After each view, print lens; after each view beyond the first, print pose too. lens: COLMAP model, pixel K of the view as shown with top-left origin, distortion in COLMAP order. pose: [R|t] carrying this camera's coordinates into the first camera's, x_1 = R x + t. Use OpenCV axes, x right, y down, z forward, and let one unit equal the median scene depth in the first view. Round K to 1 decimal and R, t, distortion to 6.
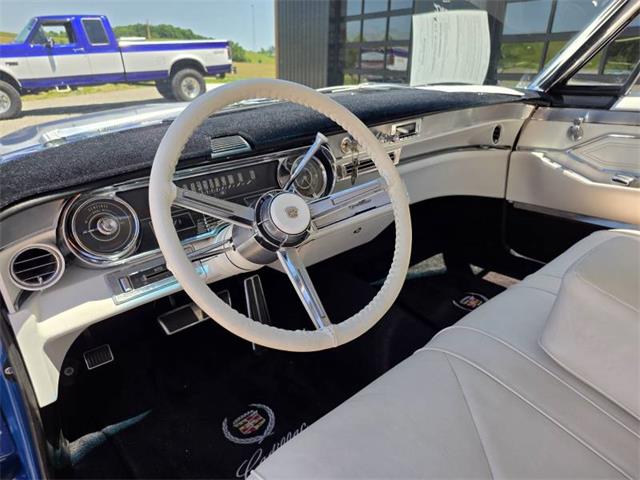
lens RADIAL K [[430.9, 0, 311.1], [0, 430.9, 233.4], [0, 0, 1]] dist [0.035150, -0.015109]
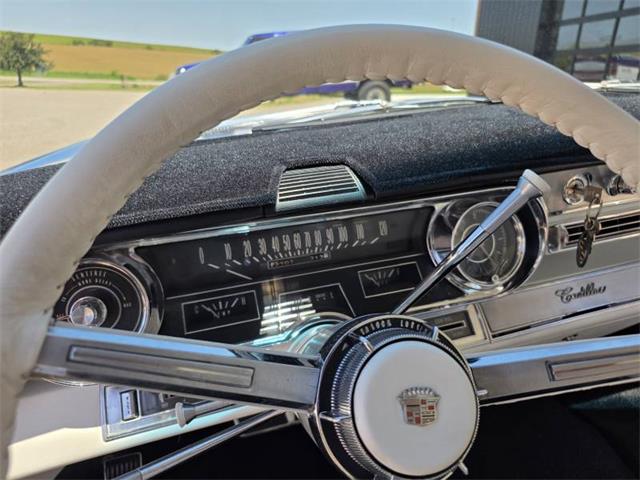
lens RADIAL K [[430.9, 0, 315.8], [0, 430.9, 230.8], [0, 0, 1]] dist [0.035150, -0.015109]
pose [[0.921817, 0.122829, -0.367650, -0.007099], [-0.134188, 0.990941, -0.005389, -0.114642], [0.363657, 0.054302, 0.929949, 0.422563]]
